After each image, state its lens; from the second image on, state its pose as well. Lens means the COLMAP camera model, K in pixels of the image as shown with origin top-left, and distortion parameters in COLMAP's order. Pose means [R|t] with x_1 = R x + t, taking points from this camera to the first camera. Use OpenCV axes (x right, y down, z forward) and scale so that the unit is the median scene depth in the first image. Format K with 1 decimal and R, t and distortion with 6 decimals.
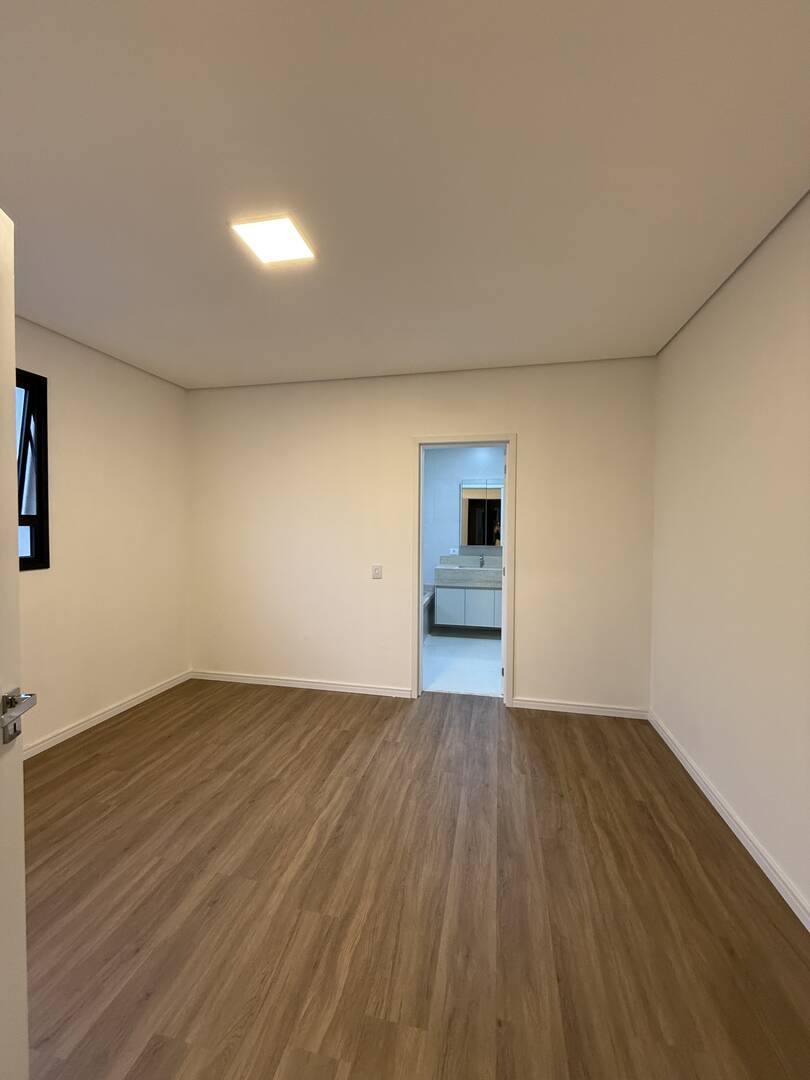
lens RADIAL K [[430.0, 0, 405.1], [0, 430.0, 528.0], [0, 0, 1]] dist [-0.000655, 0.000511]
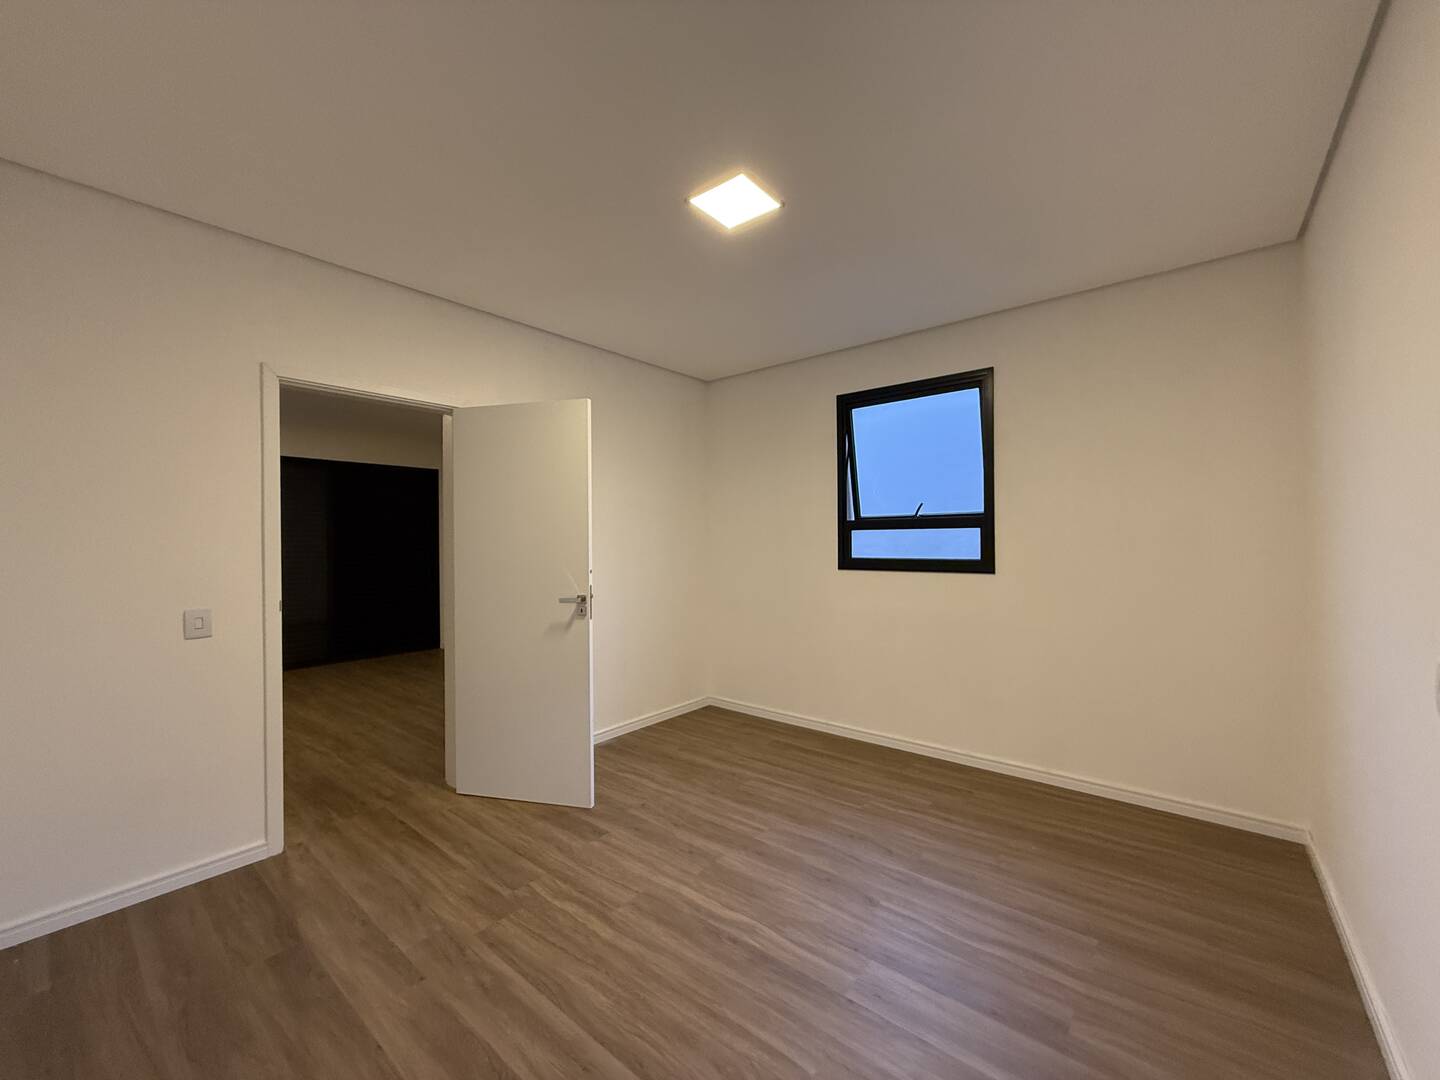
lens RADIAL K [[573.3, 0, 716.1], [0, 573.3, 544.0], [0, 0, 1]] dist [-0.000655, 0.000511]
pose [[-0.458551, 0.004759, -0.888656, 0.746012], [-0.001077, 0.999982, 0.005911, 0.034207], [0.888668, 0.003667, -0.458537, 1.493281]]
